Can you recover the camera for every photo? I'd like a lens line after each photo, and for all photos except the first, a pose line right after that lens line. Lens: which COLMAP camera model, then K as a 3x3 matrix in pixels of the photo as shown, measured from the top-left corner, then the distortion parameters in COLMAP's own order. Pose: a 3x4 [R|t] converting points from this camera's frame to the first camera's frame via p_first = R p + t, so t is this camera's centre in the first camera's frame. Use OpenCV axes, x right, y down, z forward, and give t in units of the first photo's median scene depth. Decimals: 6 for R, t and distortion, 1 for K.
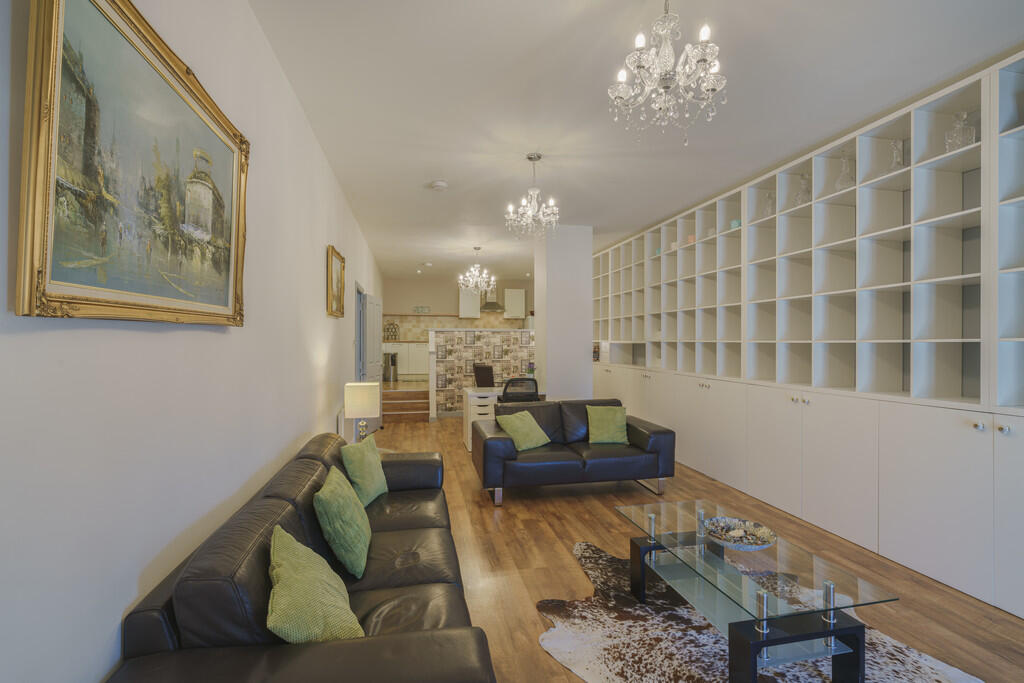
lens RADIAL K [[455.3, 0, 511.6], [0, 455.3, 342.0], [0, 0, 1]] dist [-0.007637, 0.002050]
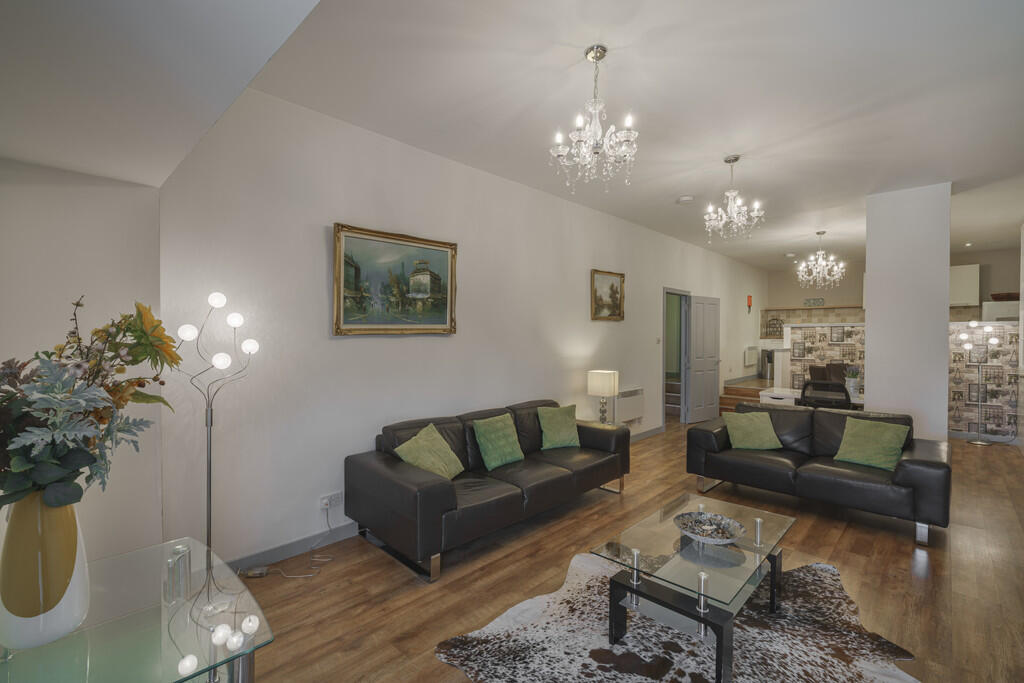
lens RADIAL K [[455.3, 0, 512.9], [0, 455.3, 342.0], [0, 0, 1]] dist [-0.007637, 0.002050]
pose [[0.565585, 0.009984, -0.824630, 0.310803], [-0.000141, 0.999928, 0.012009, -0.005158], [0.824690, -0.006676, 0.565545, 0.010902]]
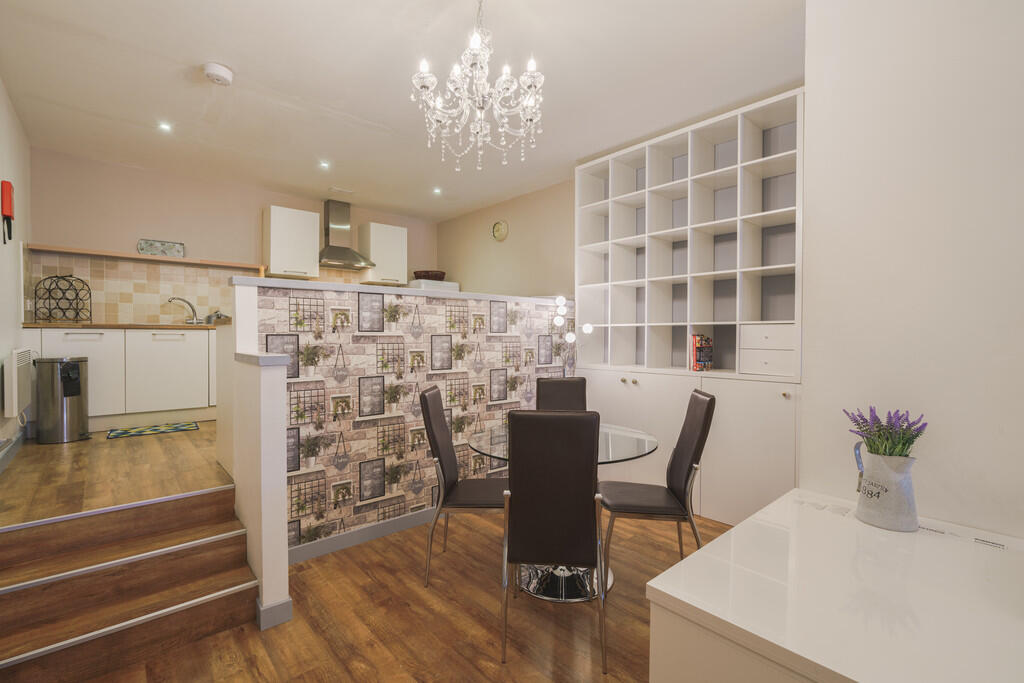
lens RADIAL K [[455.3, 0, 510.6], [0, 455.3, 340.8], [0, 0, 1]] dist [-0.007637, 0.002050]
pose [[0.868450, -0.010719, 0.495661, -0.195560], [0.001974, 0.999833, 0.018162, 0.007287], [-0.495773, -0.014794, 0.868326, 0.747977]]
